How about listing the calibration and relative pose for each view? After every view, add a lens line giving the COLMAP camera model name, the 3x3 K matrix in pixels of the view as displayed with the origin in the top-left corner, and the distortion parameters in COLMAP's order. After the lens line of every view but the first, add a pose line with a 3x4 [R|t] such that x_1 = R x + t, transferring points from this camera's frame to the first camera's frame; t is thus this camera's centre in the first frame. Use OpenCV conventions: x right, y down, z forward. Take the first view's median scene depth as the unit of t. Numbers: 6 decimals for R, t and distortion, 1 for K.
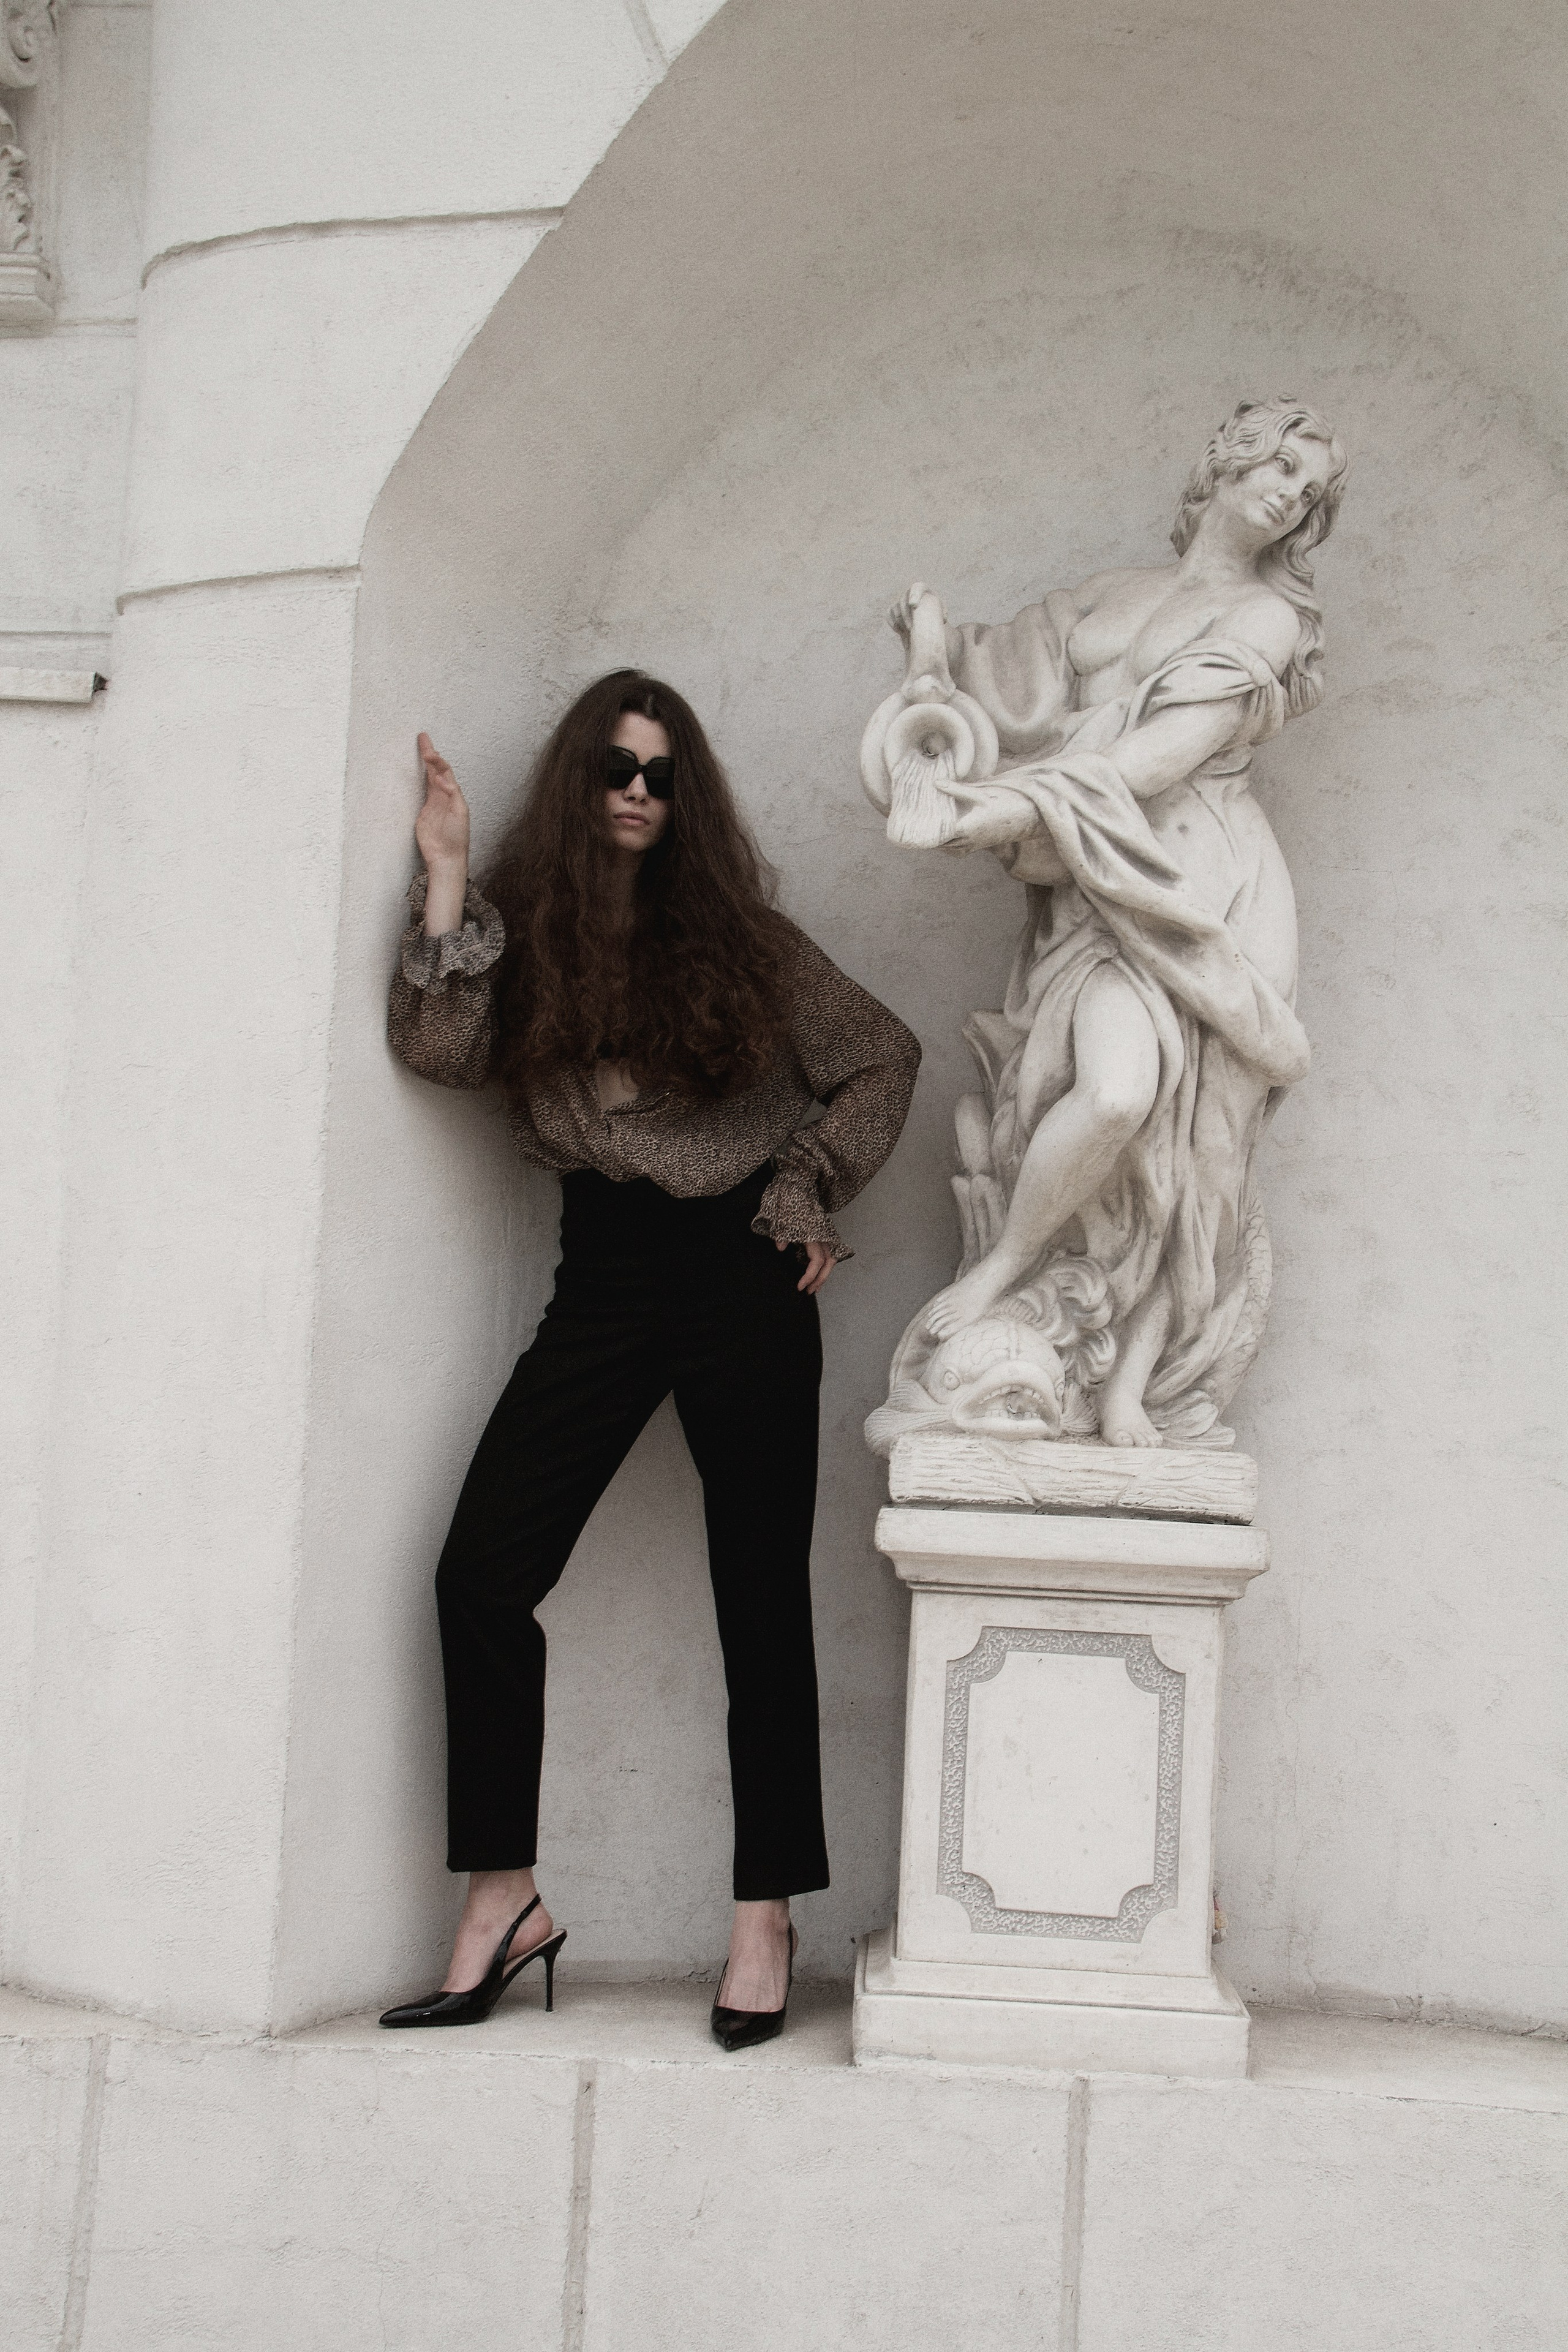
lens RADIAL K [[3179.8, 0, 799.1], [0, 3179.8, 1216.1], [0, 0, 1]] dist [0.014446, 0.624612]
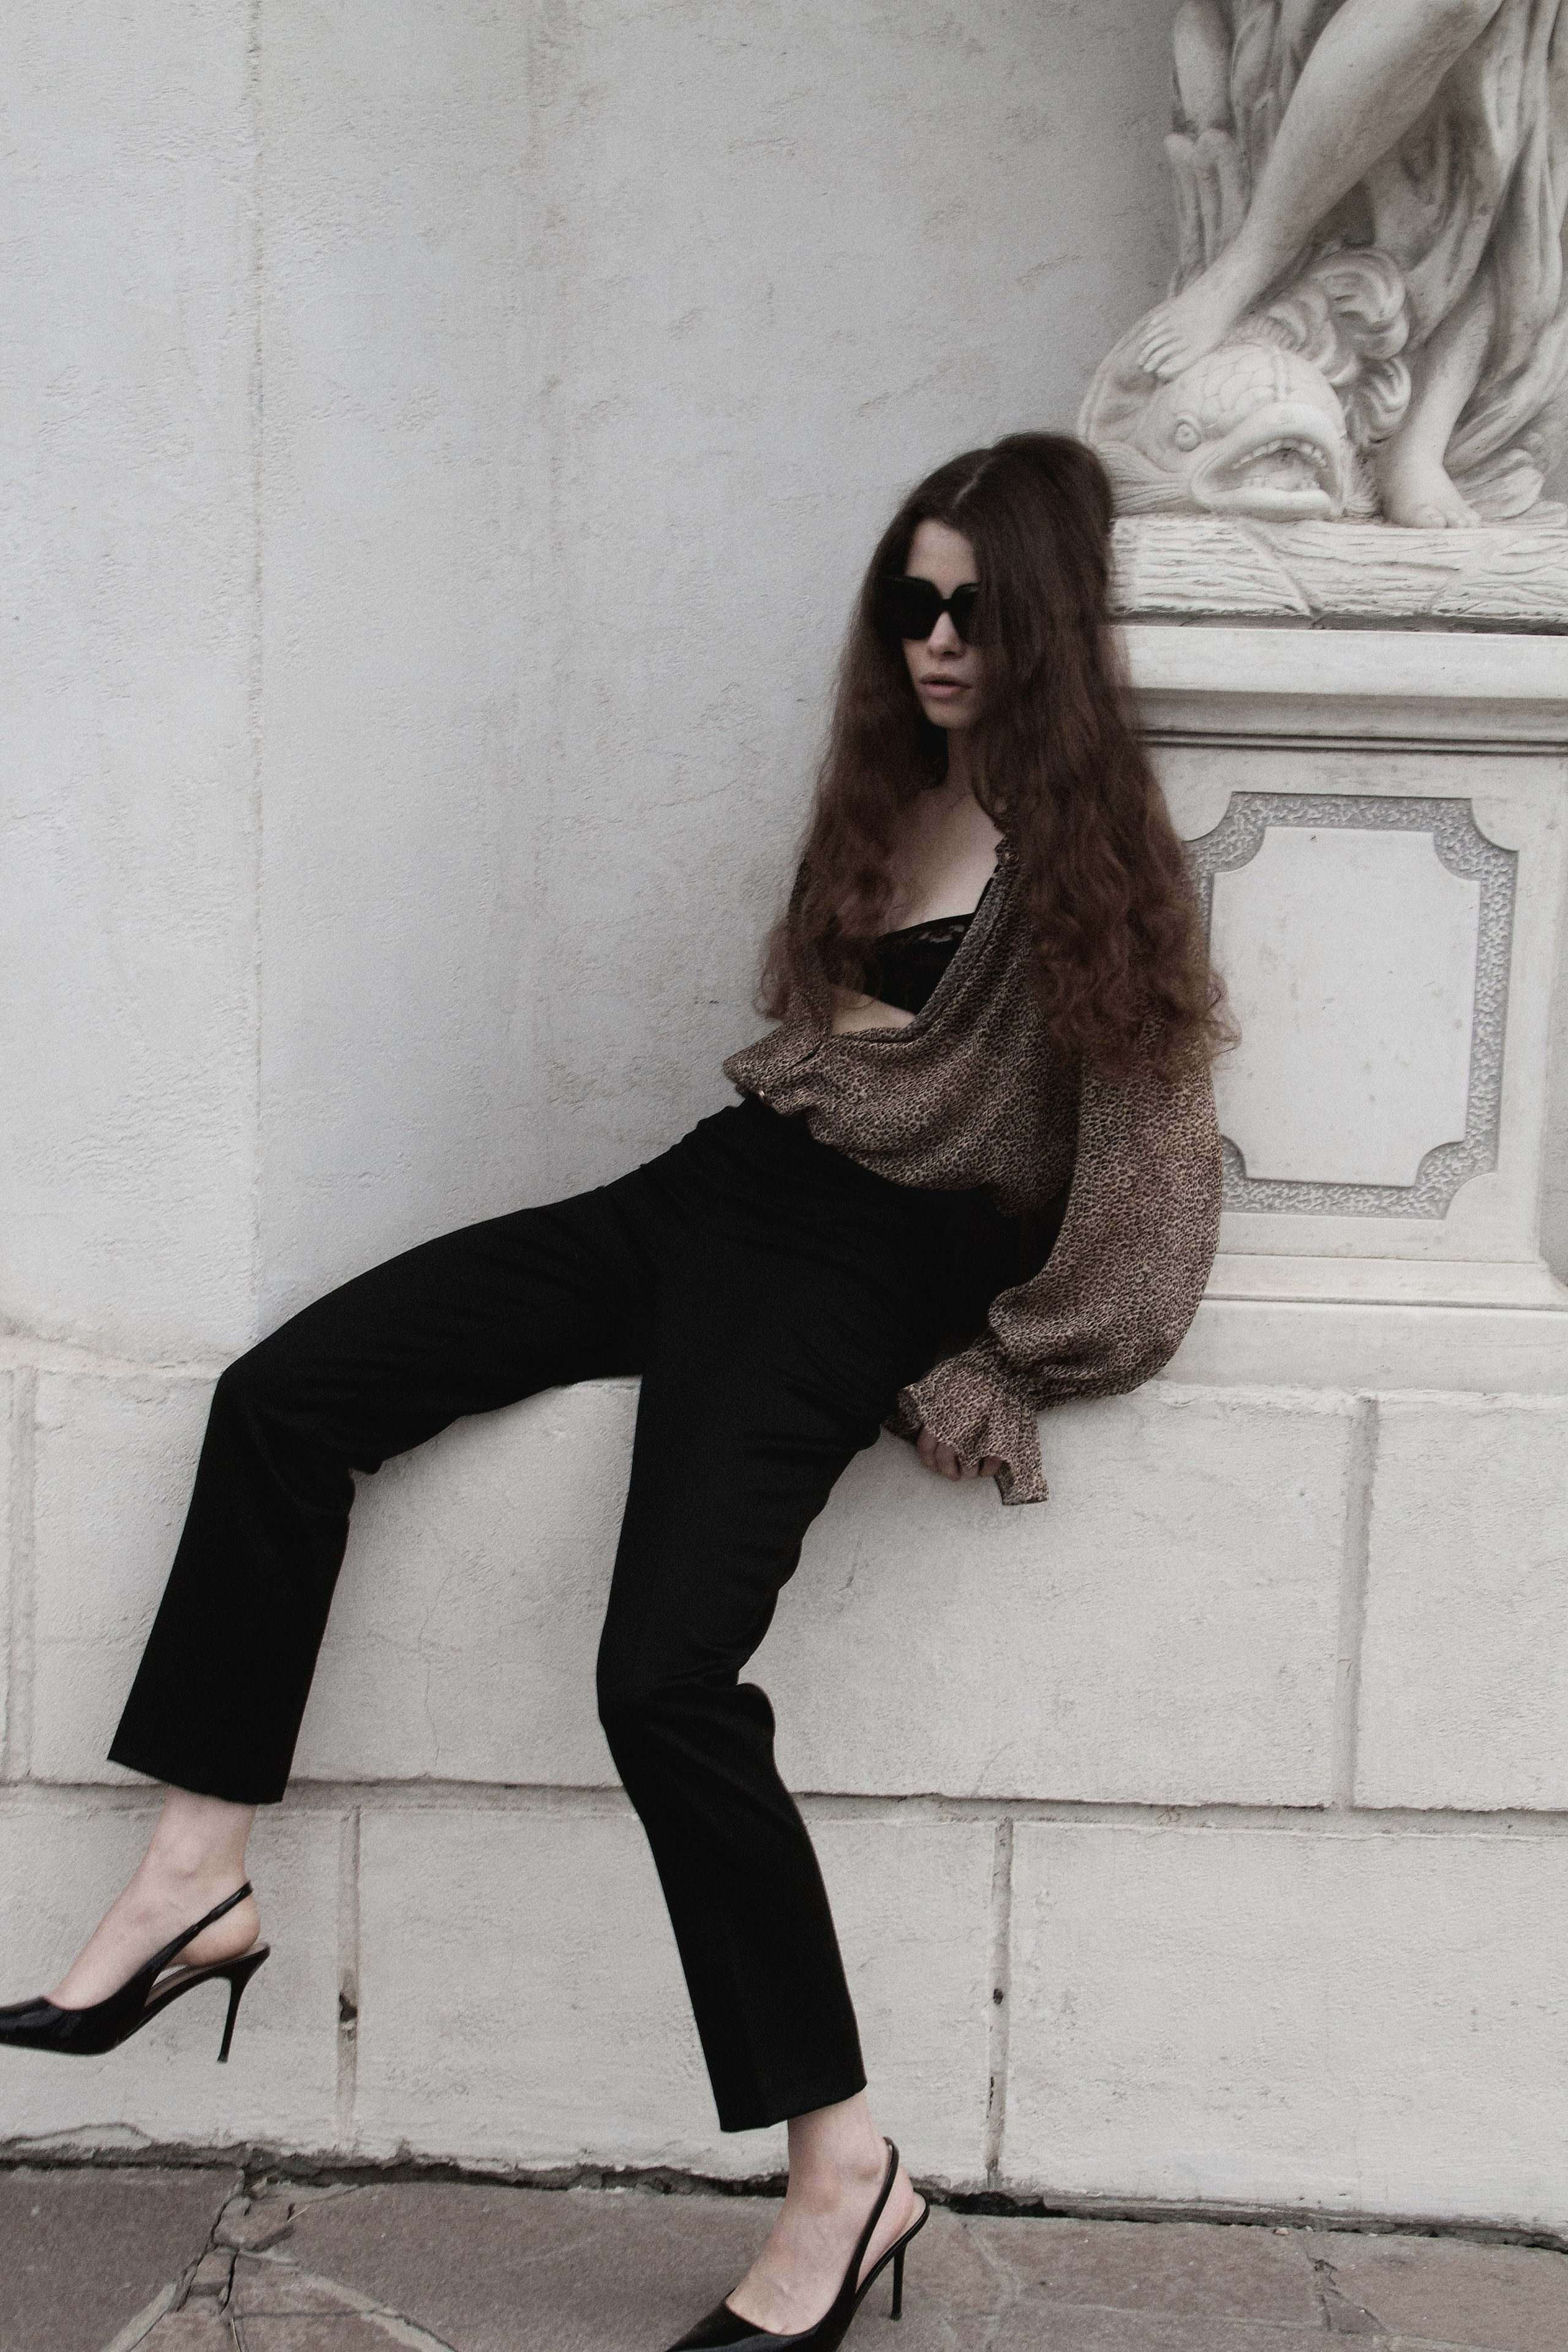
lens RADIAL K [[3500.7, 0, 788.5], [0, 3500.7, 1211.2], [0, 0, 1]] dist [0.055053, 0.777476]
pose [[0.999283, -0.022061, 0.030758, -0.066384], [0.014242, 0.972021, 0.234461, 0.034789], [-0.035070, -0.233855, 0.971639, 0.220644]]
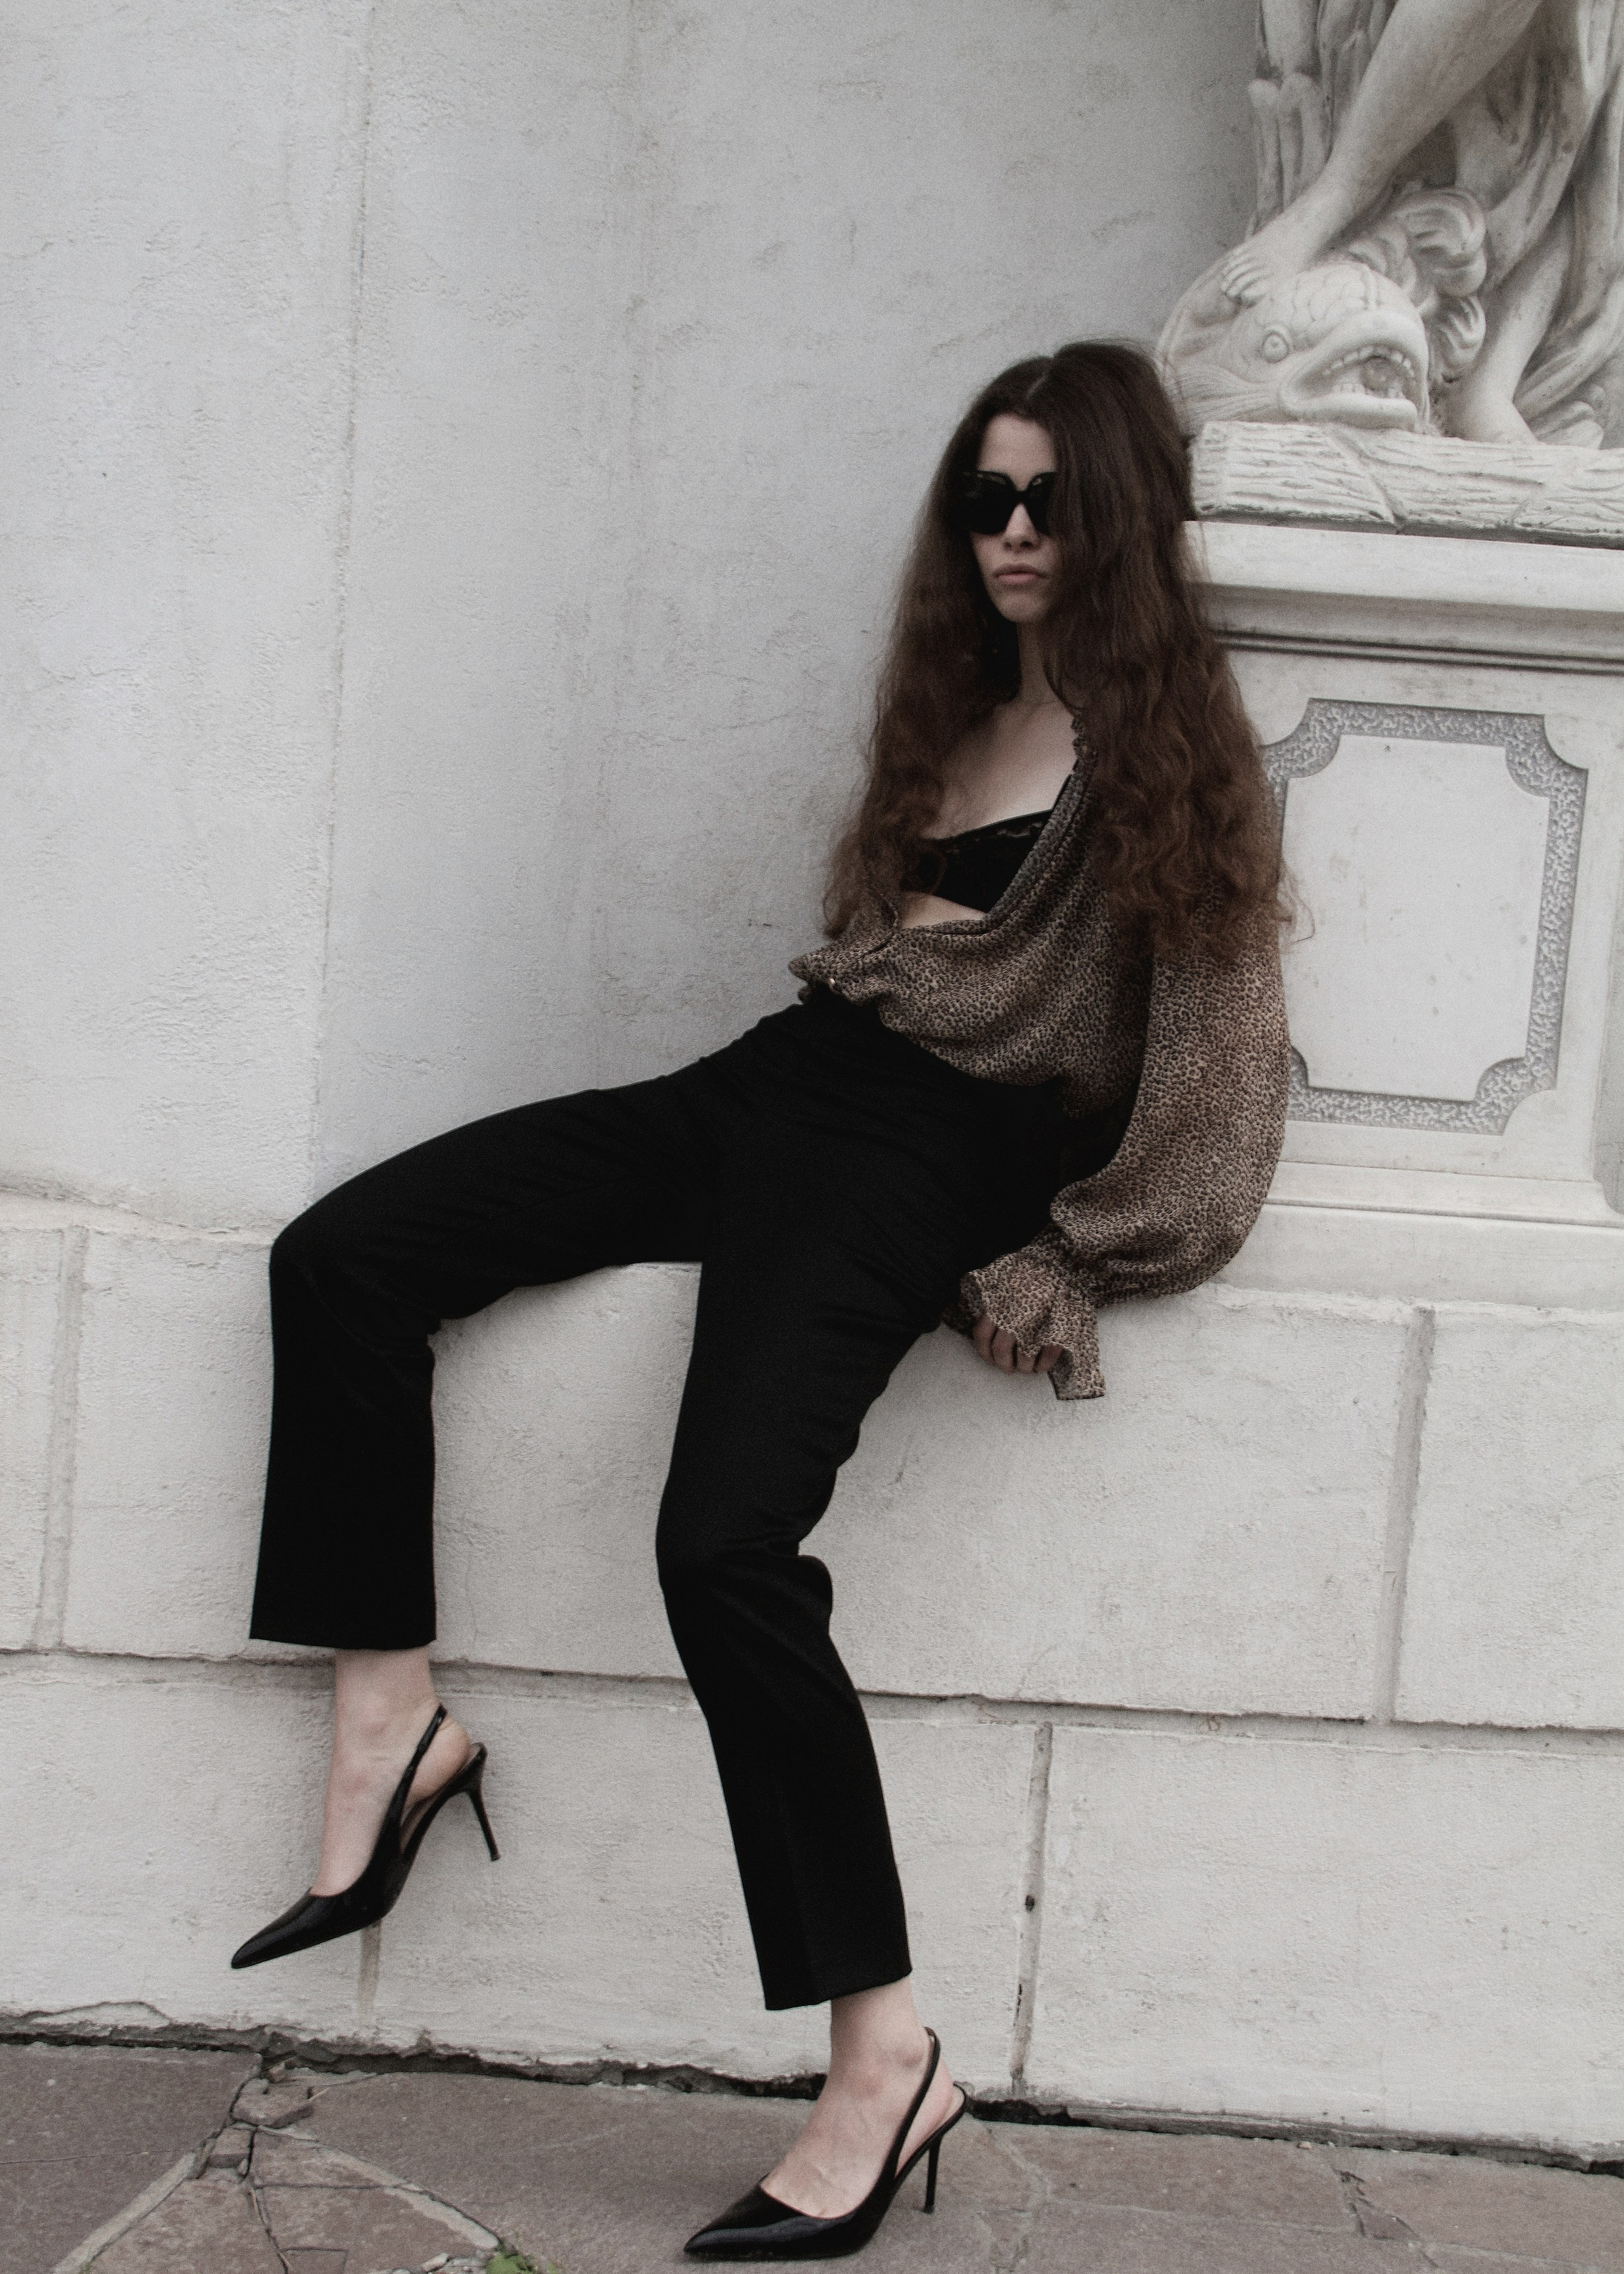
lens RADIAL K [[3106.8, 0, 807.5], [0, 3106.8, 1220.9], [0, 0, 1]] dist [-0.030332, 0.585560]
pose [[0.997879, 0.017653, 0.062649, -0.095032], [-0.029215, 0.981590, 0.188751, 0.114530], [-0.058164, -0.190181, 0.980025, 0.299302]]
